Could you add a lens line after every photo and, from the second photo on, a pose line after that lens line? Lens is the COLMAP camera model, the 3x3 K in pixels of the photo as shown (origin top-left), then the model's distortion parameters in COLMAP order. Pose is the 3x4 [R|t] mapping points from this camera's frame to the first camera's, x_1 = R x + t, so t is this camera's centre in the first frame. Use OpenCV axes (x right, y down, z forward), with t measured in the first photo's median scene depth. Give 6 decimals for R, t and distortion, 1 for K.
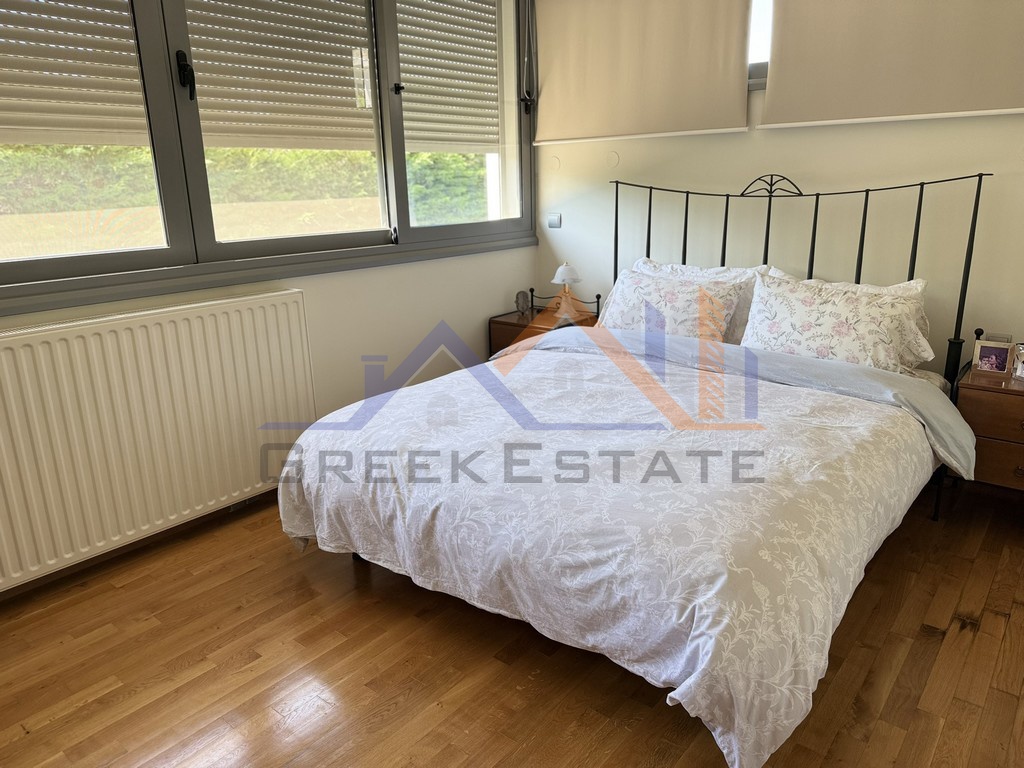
lens RADIAL K [[730.7, 0, 512.0], [0, 730.7, 384.0], [0, 0, 1]] dist [0.111613, -0.187434]
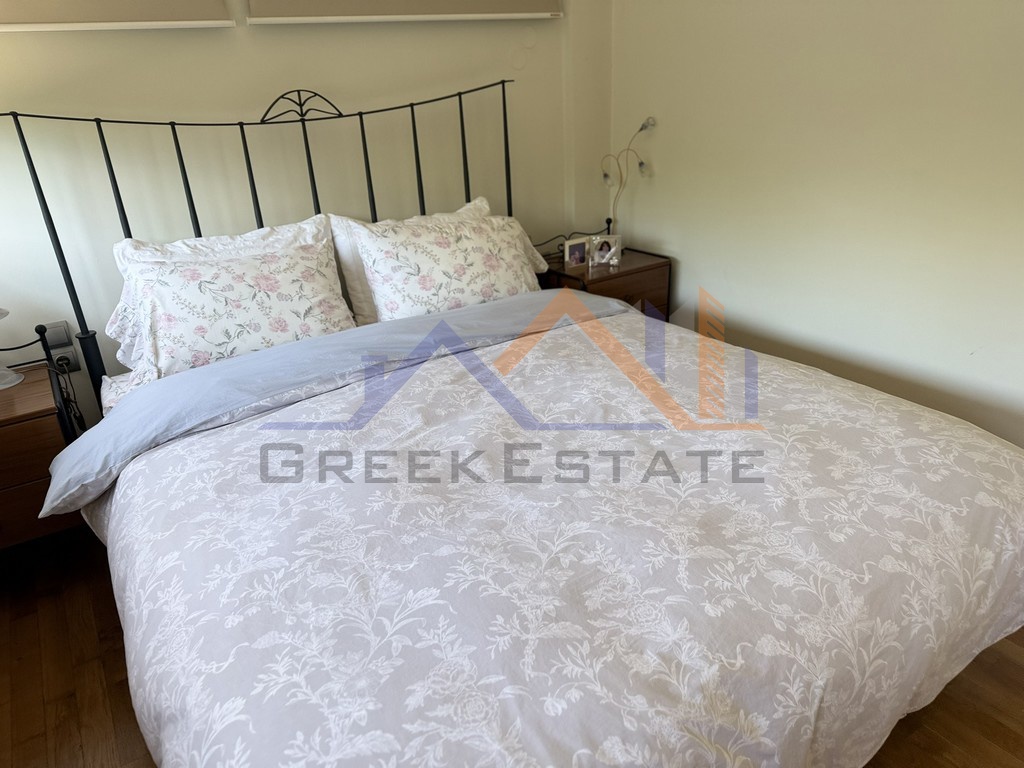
lens RADIAL K [[730.7, 0, 512.0], [0, 730.7, 384.0], [0, 0, 1]] dist [0.111613, -0.187434]
pose [[0.295512, -0.360326, 0.884781, -0.348614], [0.307719, 0.912685, 0.268914, -0.154250], [-0.904423, 0.192797, 0.380589, 0.604261]]
